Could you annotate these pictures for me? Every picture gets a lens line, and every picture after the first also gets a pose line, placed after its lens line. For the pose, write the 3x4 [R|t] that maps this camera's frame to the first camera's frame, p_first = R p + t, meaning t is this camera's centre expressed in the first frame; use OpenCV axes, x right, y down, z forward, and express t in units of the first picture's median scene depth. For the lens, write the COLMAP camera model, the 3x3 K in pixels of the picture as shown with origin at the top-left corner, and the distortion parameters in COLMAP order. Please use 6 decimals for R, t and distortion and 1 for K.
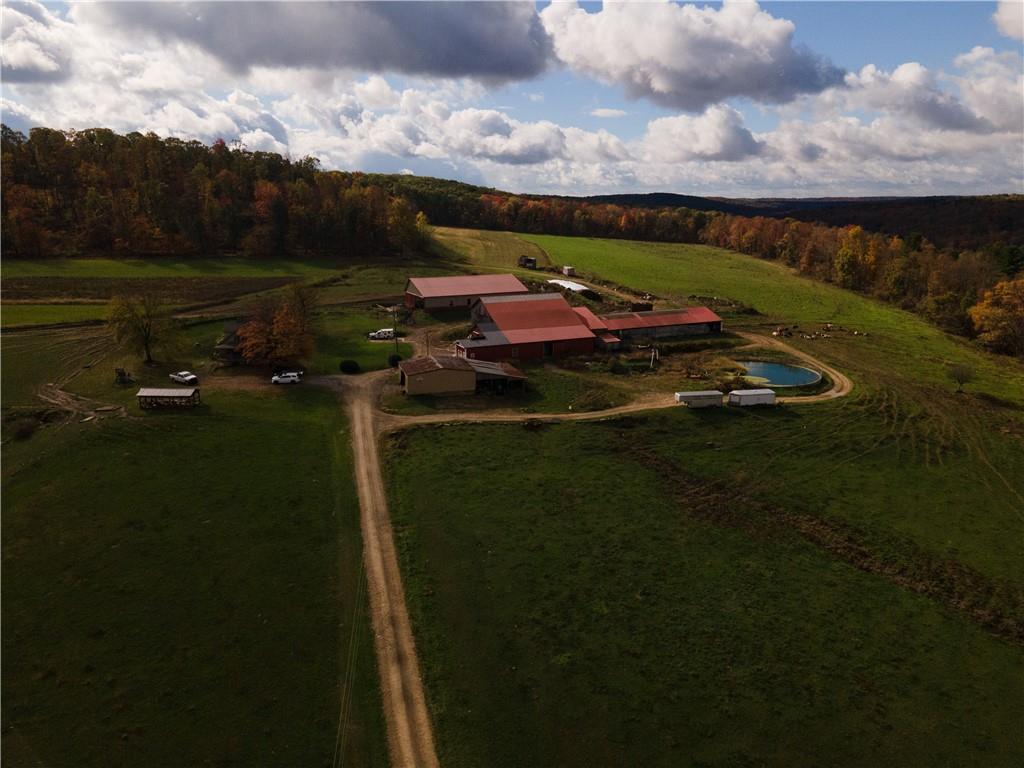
lens RADIAL K [[739.5, 0, 512.0], [0, 739.5, 384.0], [0, 0, 1]] dist [0.029344, 0.007338]
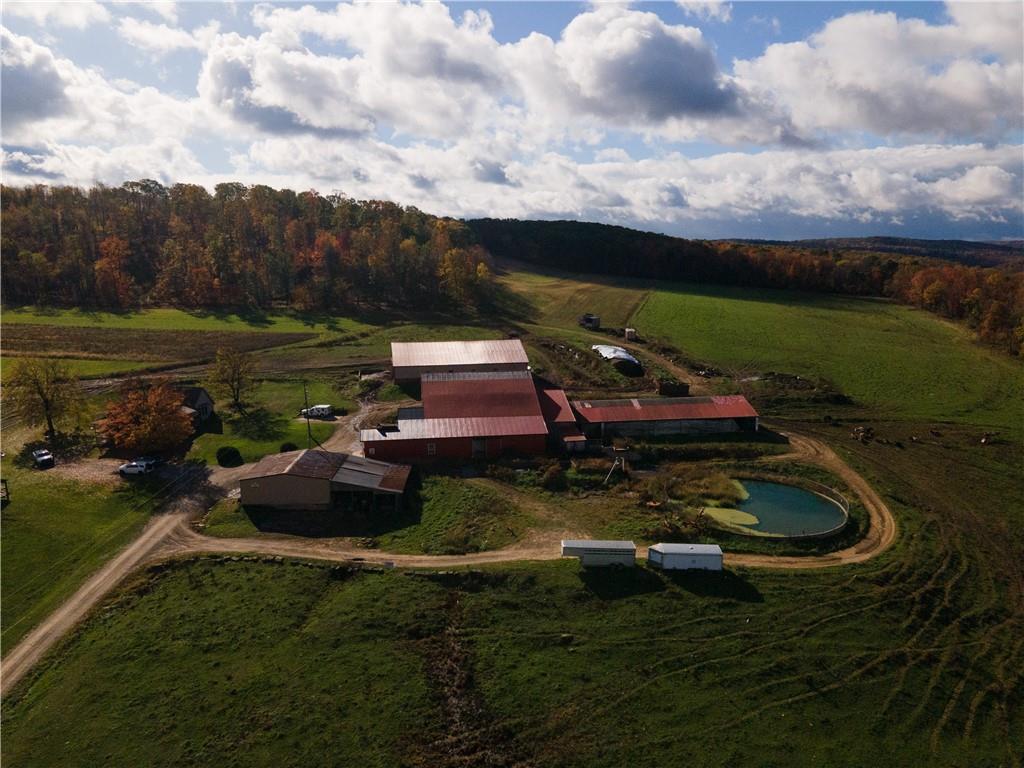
lens RADIAL K [[739.5, 0, 512.0], [0, 739.5, 384.0], [0, 0, 1]] dist [0.029344, 0.007338]
pose [[0.963644, 0.049029, -0.262651, 0.258500], [-0.063837, 0.996799, -0.048137, -0.071323], [0.259450, 0.063154, 0.963689, 0.238845]]
